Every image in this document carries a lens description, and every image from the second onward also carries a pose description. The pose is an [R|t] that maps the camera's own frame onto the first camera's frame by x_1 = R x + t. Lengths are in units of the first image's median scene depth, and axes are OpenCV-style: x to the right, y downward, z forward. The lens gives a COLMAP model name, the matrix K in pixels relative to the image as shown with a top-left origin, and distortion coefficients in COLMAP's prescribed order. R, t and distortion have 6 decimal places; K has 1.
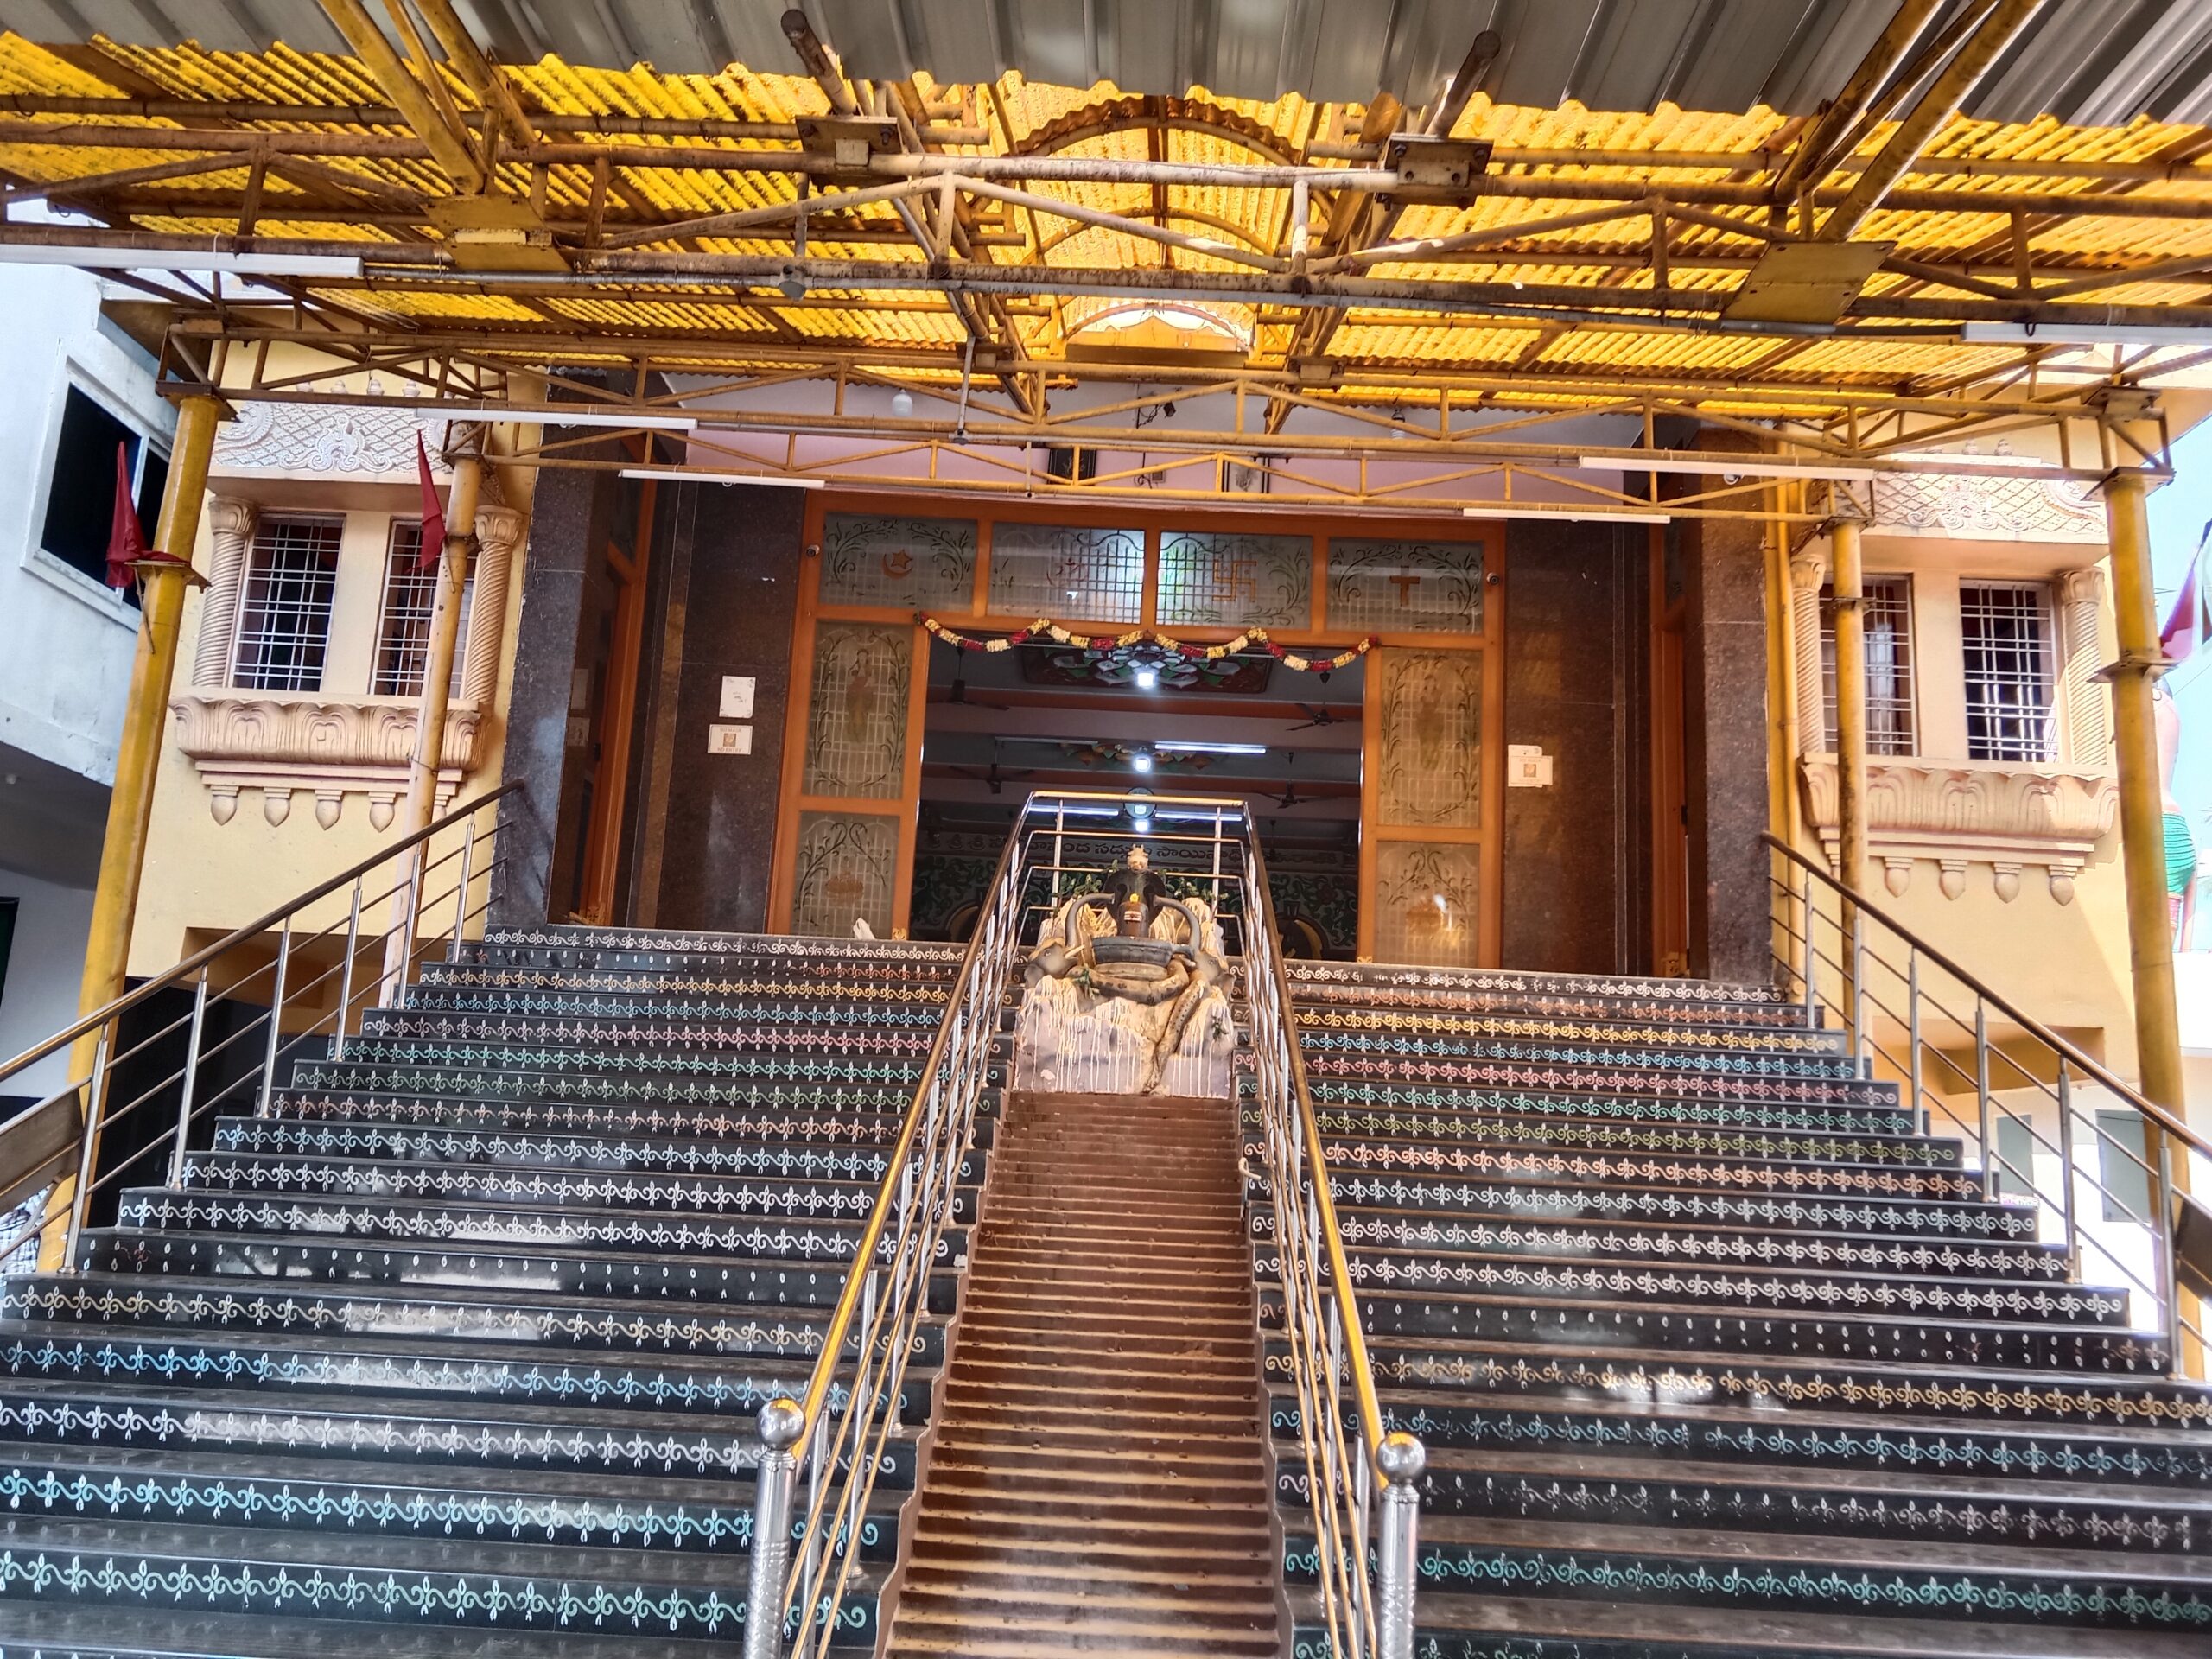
lens RADIAL K [[1743.4, 0, 1103.8], [0, 1743.4, 829.5], [0, 0, 1]] dist [-0.002569, -0.019426]
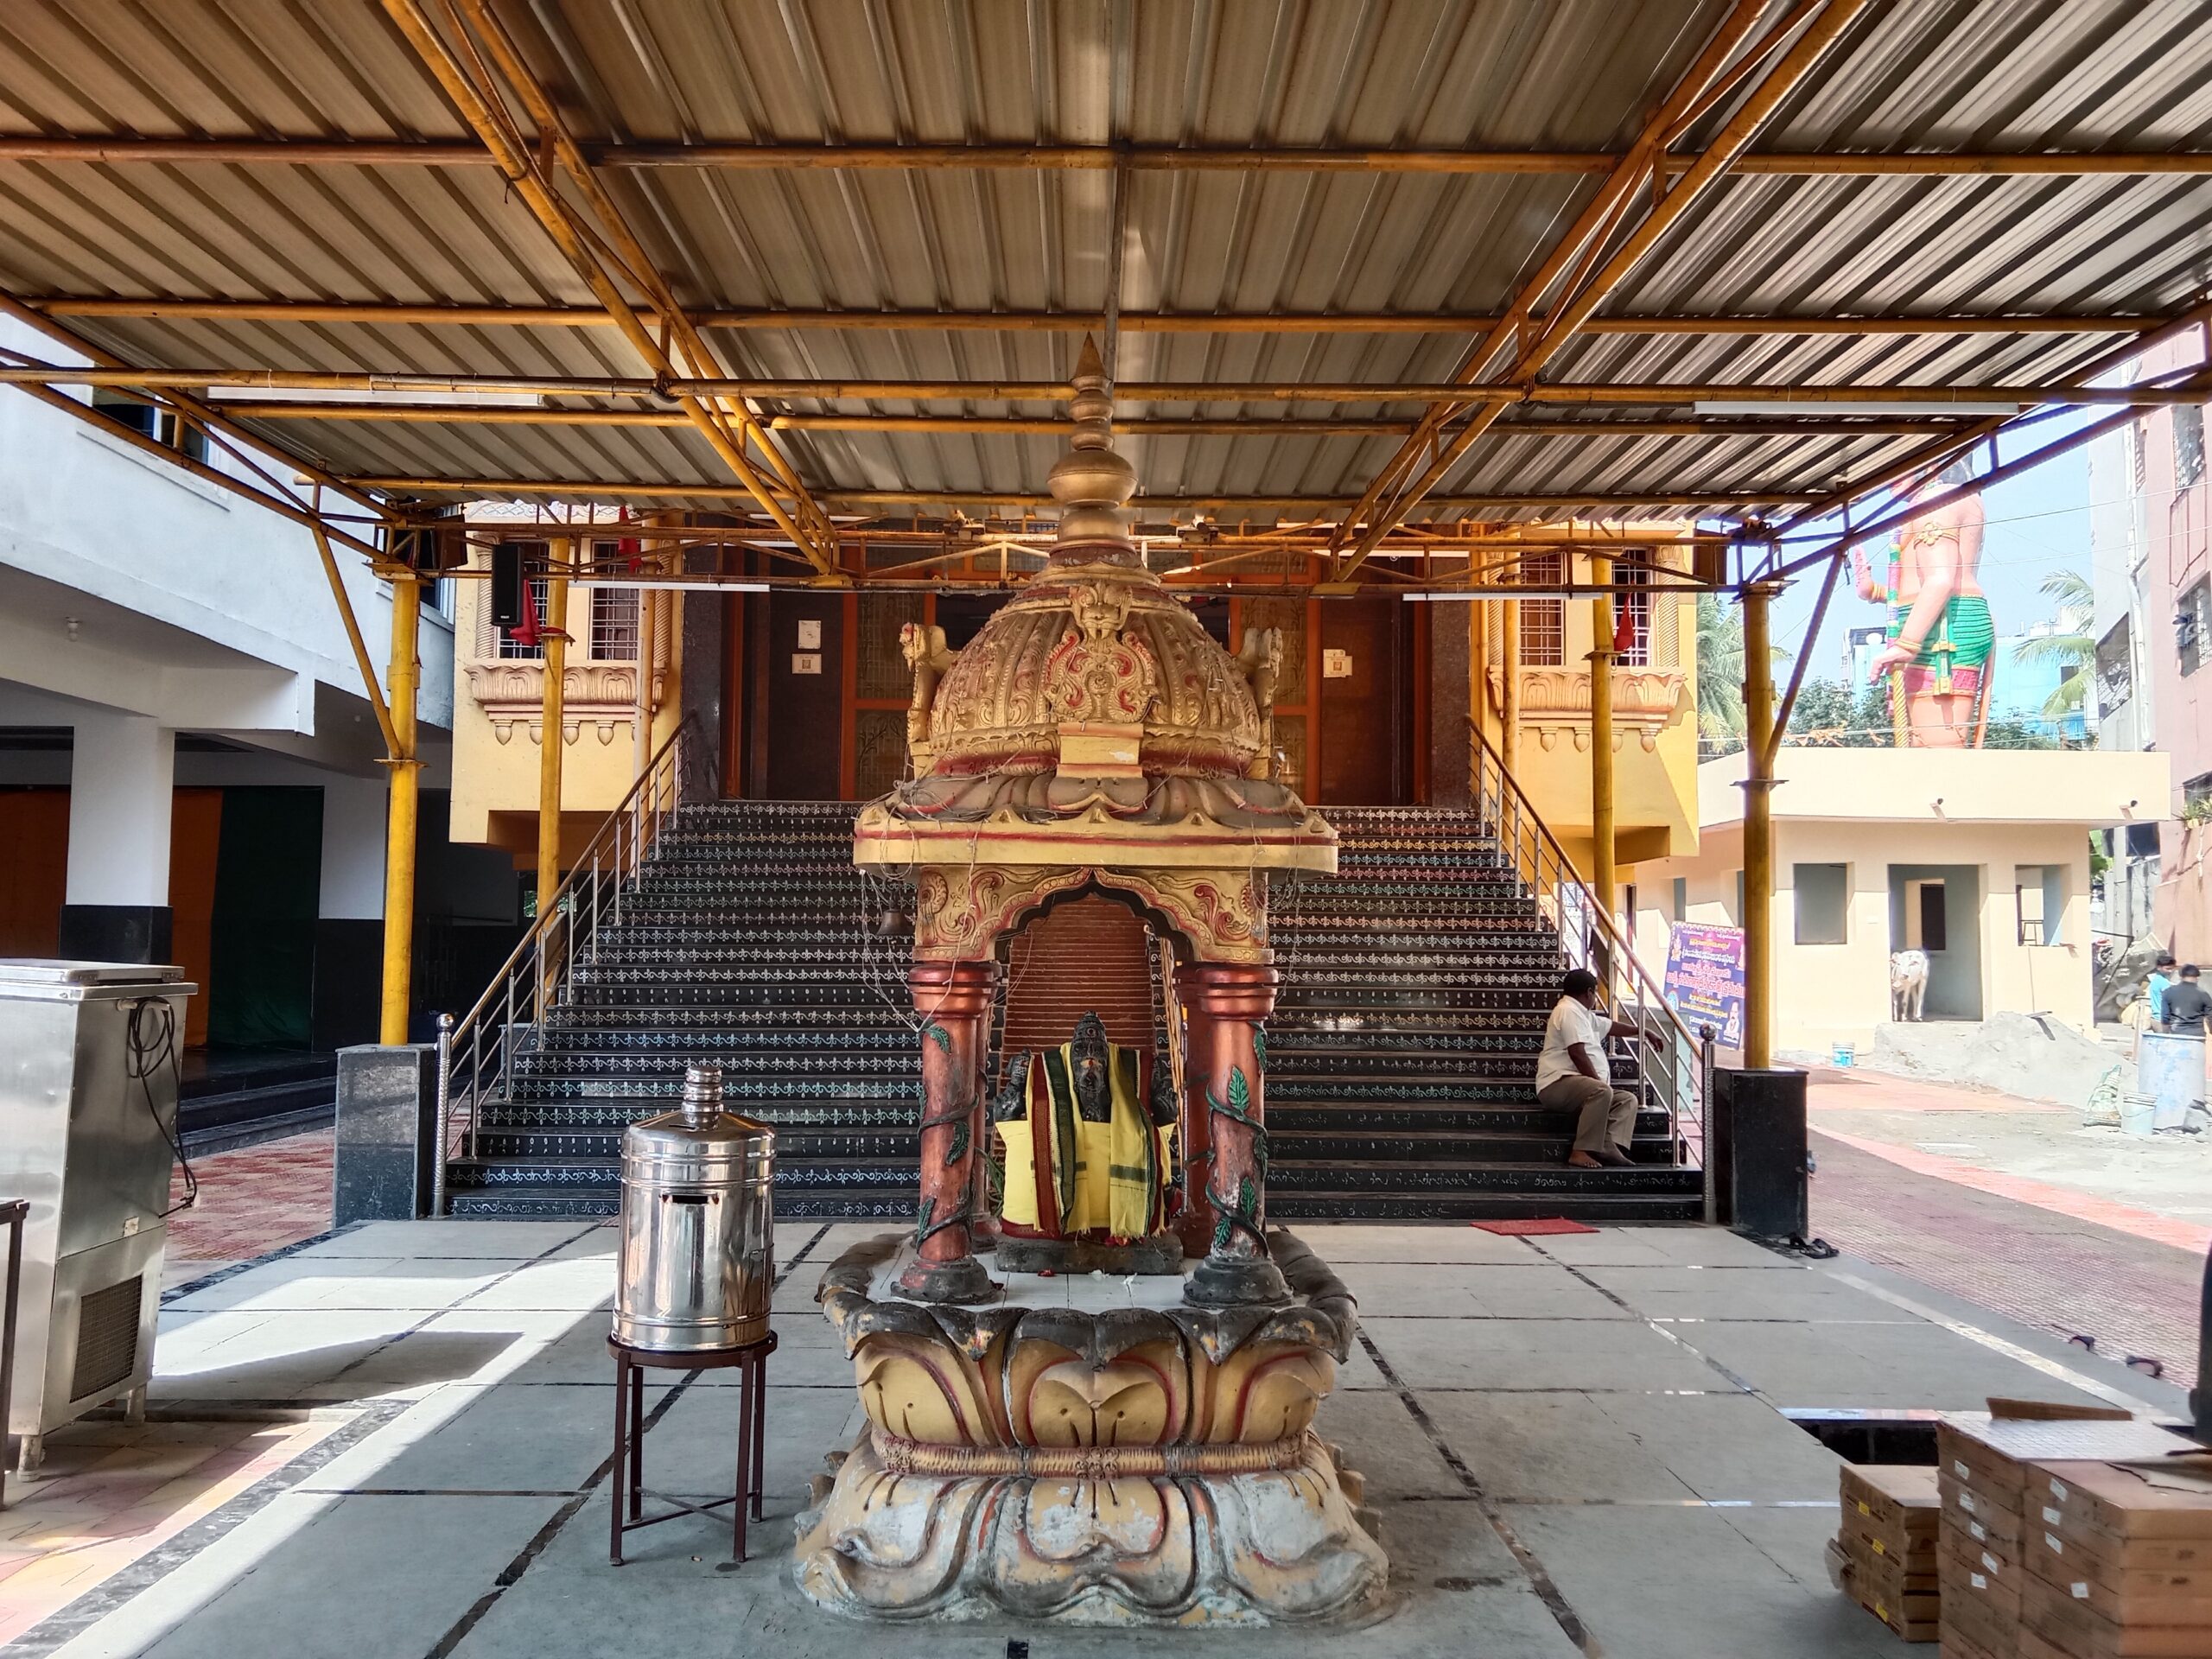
lens RADIAL K [[1743.4, 0, 1104.4], [0, 1743.4, 825.8], [0, 0, 1]] dist [-0.002569, -0.019426]
pose [[0.998638, -0.039746, 0.033798, -0.018743], [0.035157, 0.991288, 0.126936, -0.117167], [-0.038549, -0.125575, 0.991335, -0.630948]]
